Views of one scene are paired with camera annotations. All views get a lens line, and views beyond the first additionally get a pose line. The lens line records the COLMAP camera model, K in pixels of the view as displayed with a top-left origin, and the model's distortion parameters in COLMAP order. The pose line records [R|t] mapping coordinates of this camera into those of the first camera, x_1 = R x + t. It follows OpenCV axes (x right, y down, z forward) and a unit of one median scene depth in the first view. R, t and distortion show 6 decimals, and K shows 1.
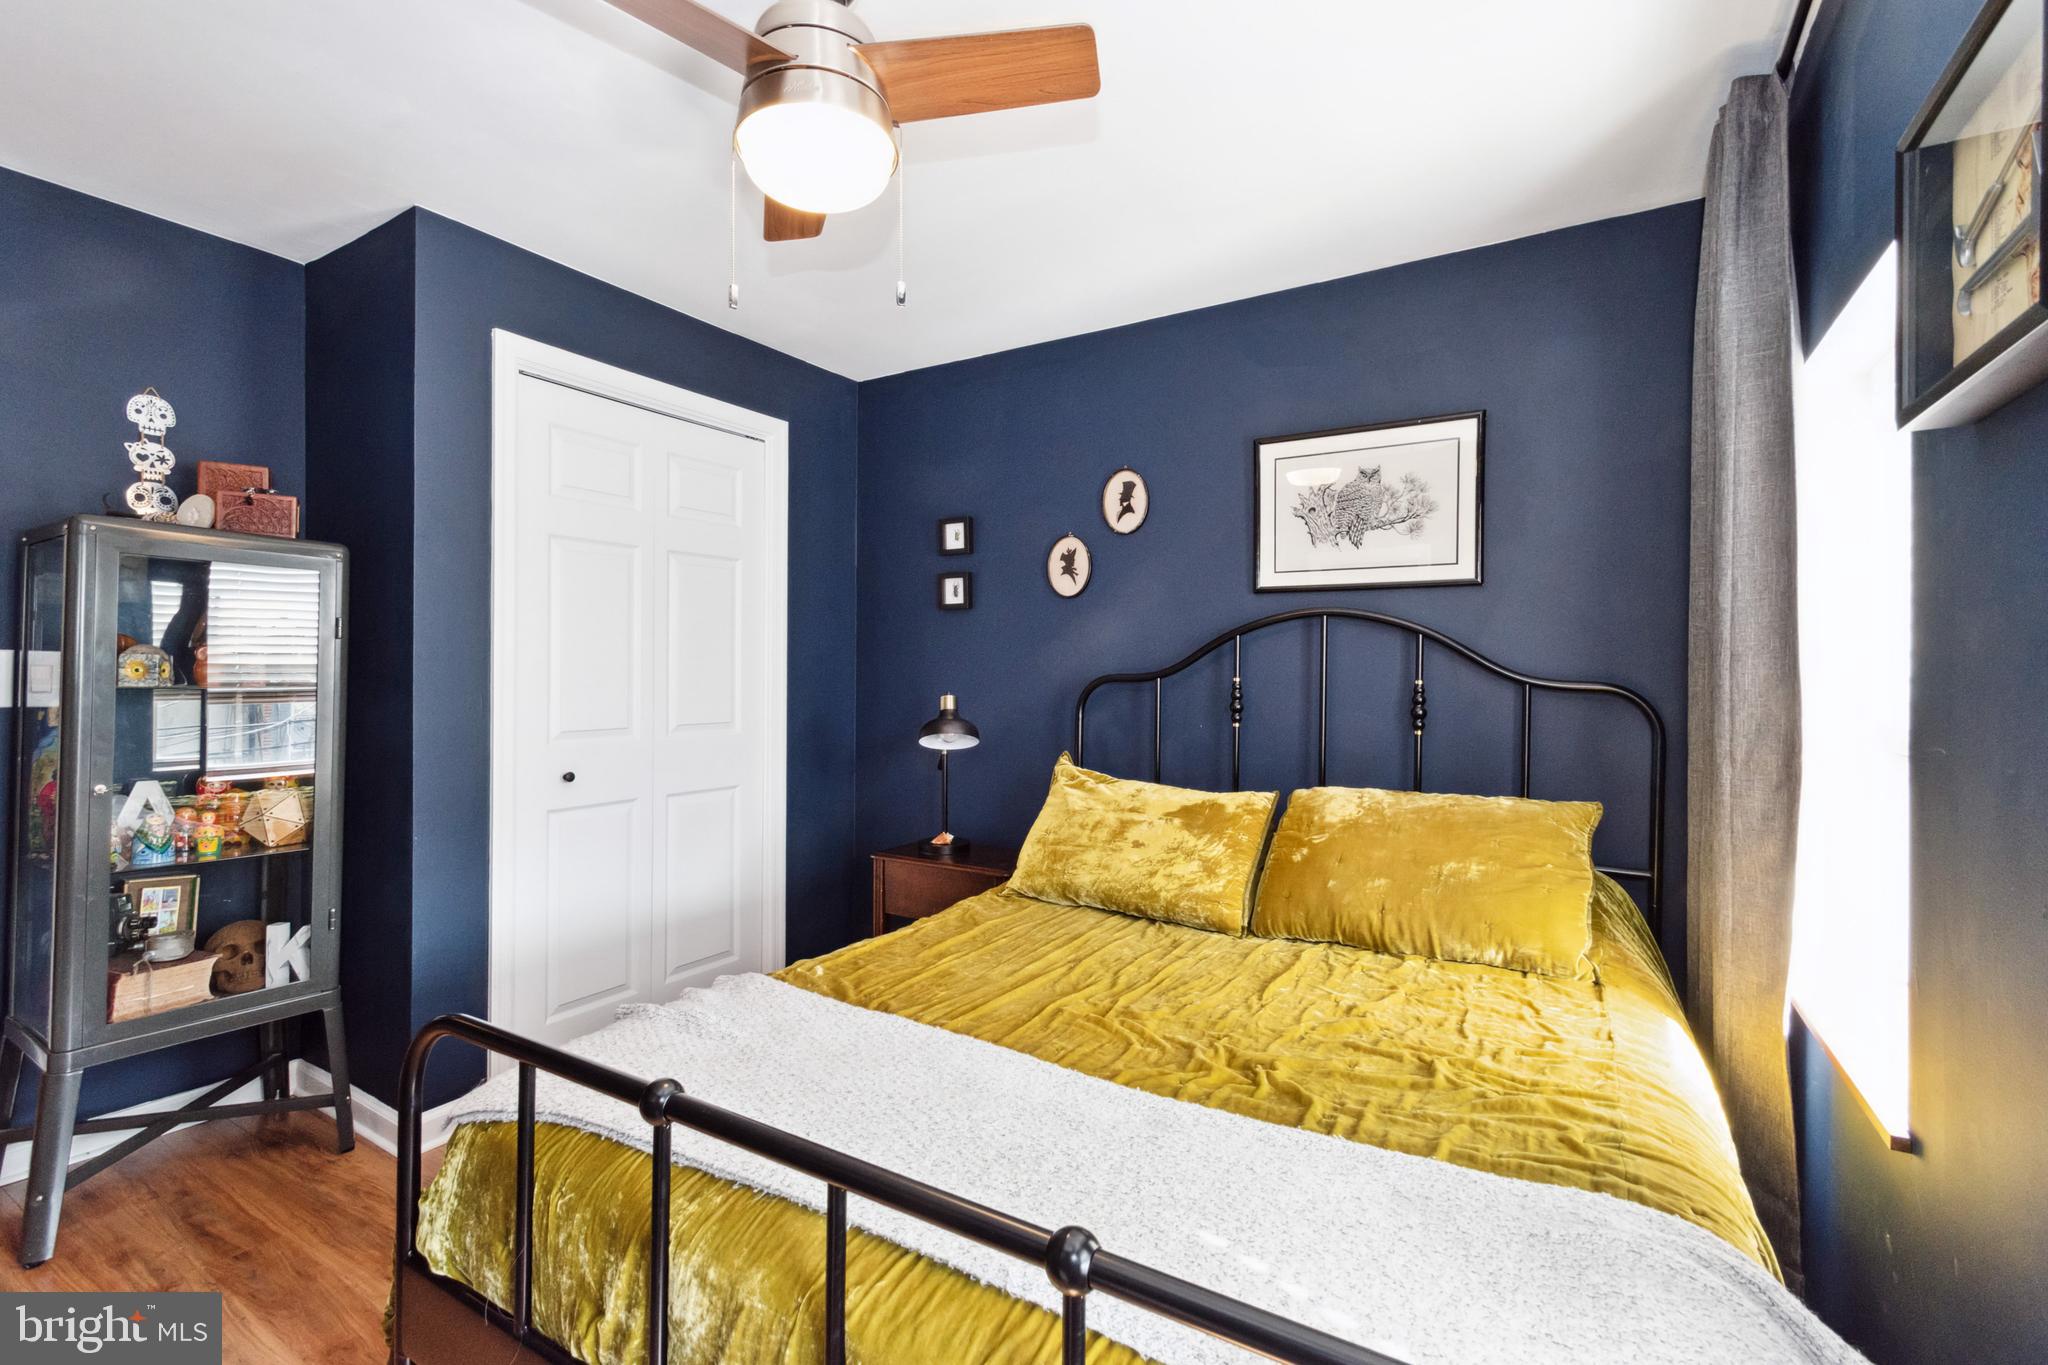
lens RADIAL K [[905.3, 0, 1022.7], [0, 905.3, 672.7], [0, 0, 1]] dist [0.011227, -0.000121]
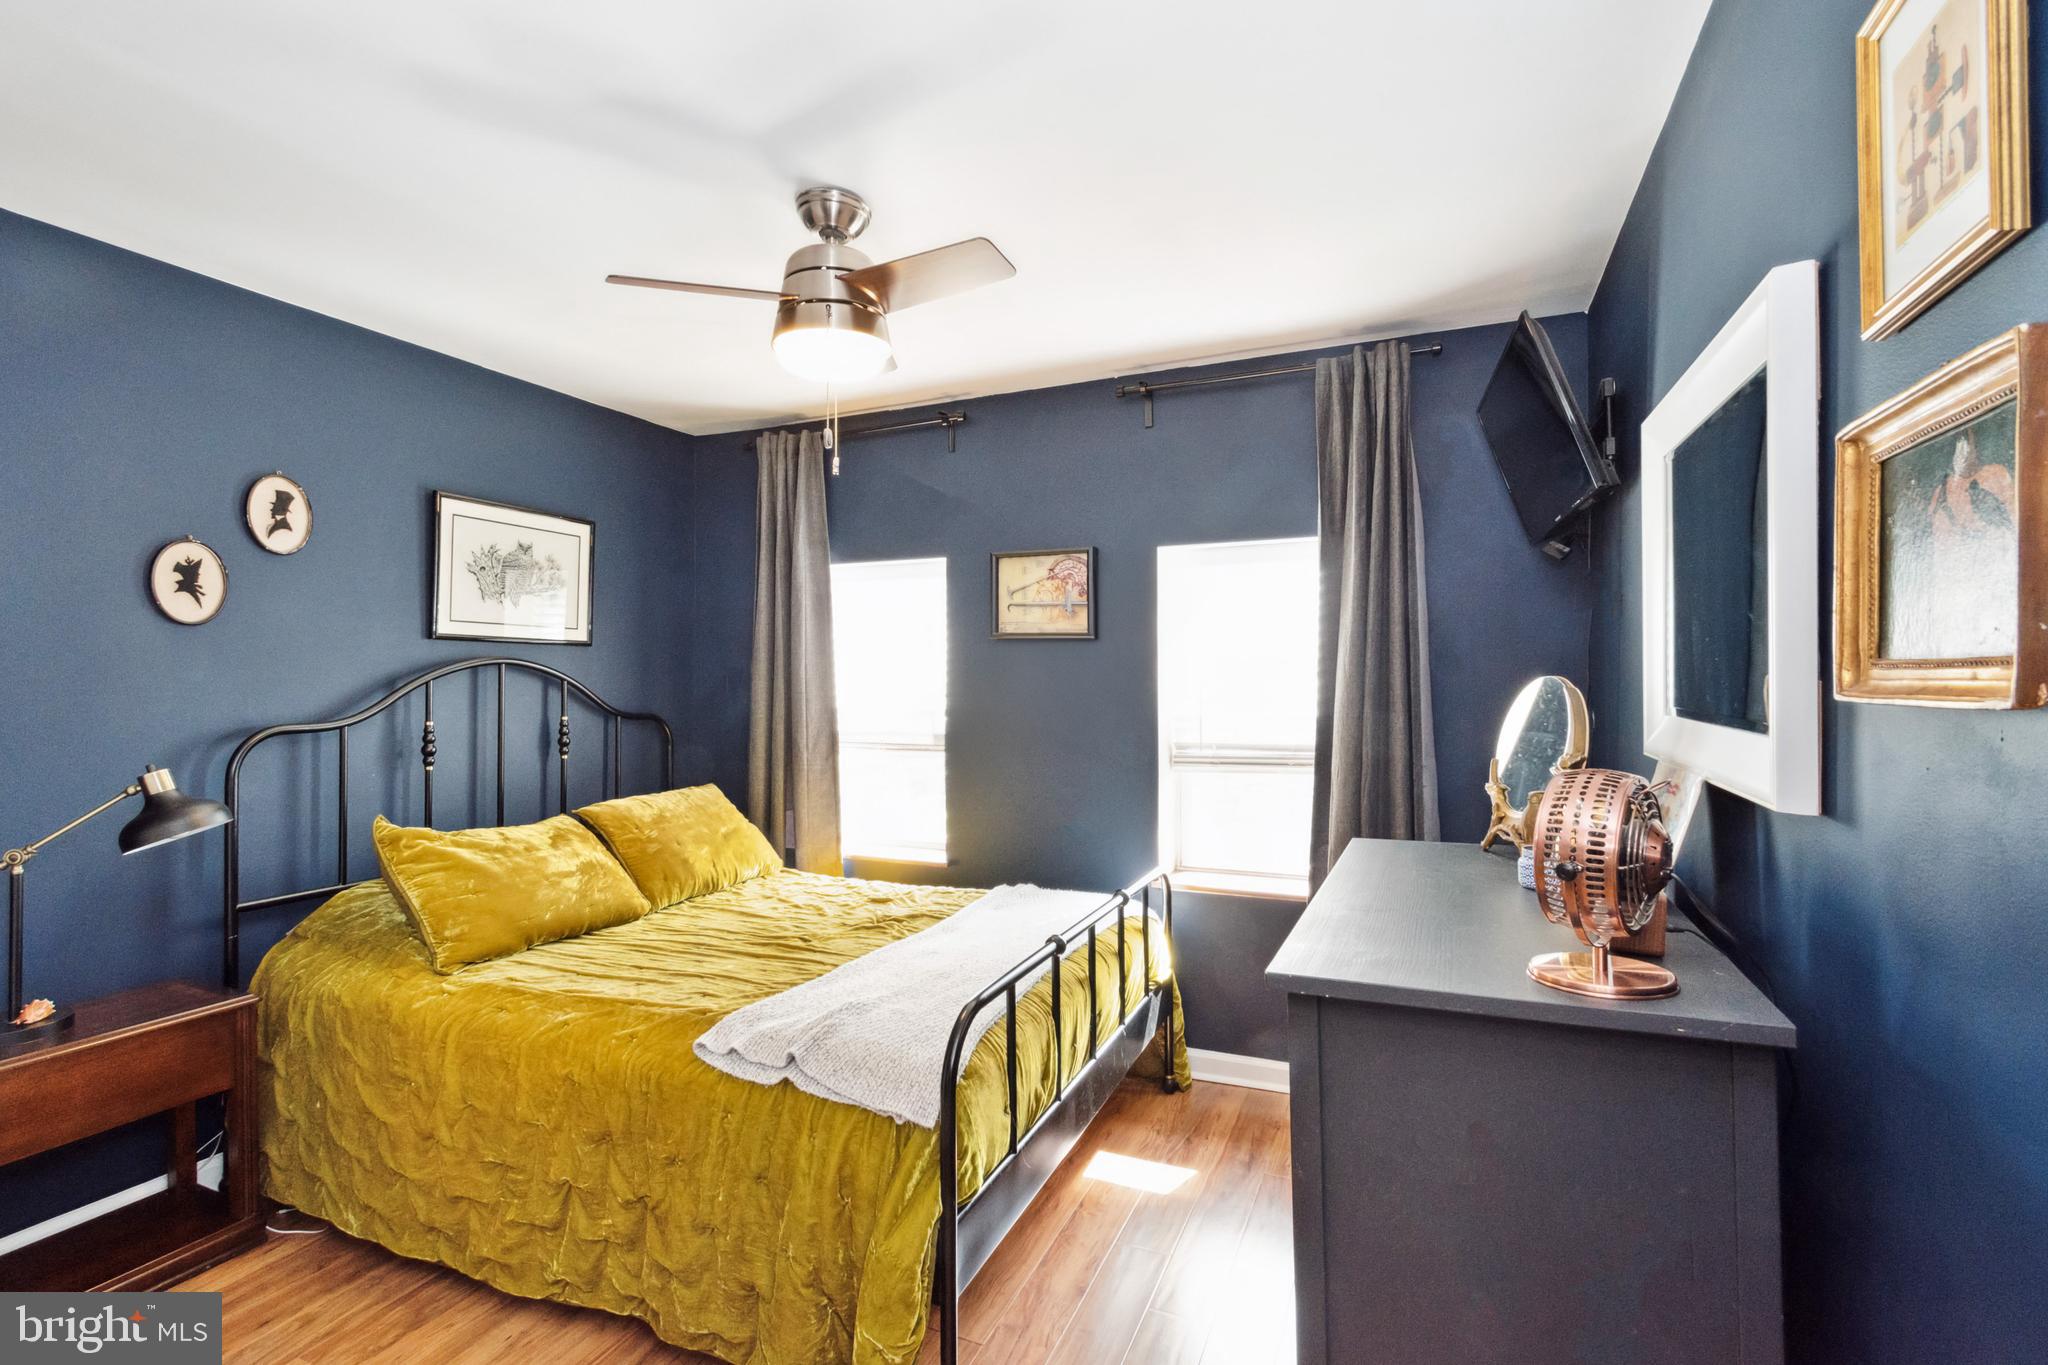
lens RADIAL K [[923.5, 0, 986.6], [0, 923.5, 692.9], [0, 0, 1]] dist [0.011783, -0.007806]
pose [[-0.096846, -0.015519, 0.995178, -0.850226], [0.005284, 0.999856, 0.016106, -0.039999], [-0.995285, 0.006818, -0.096750, 0.476207]]
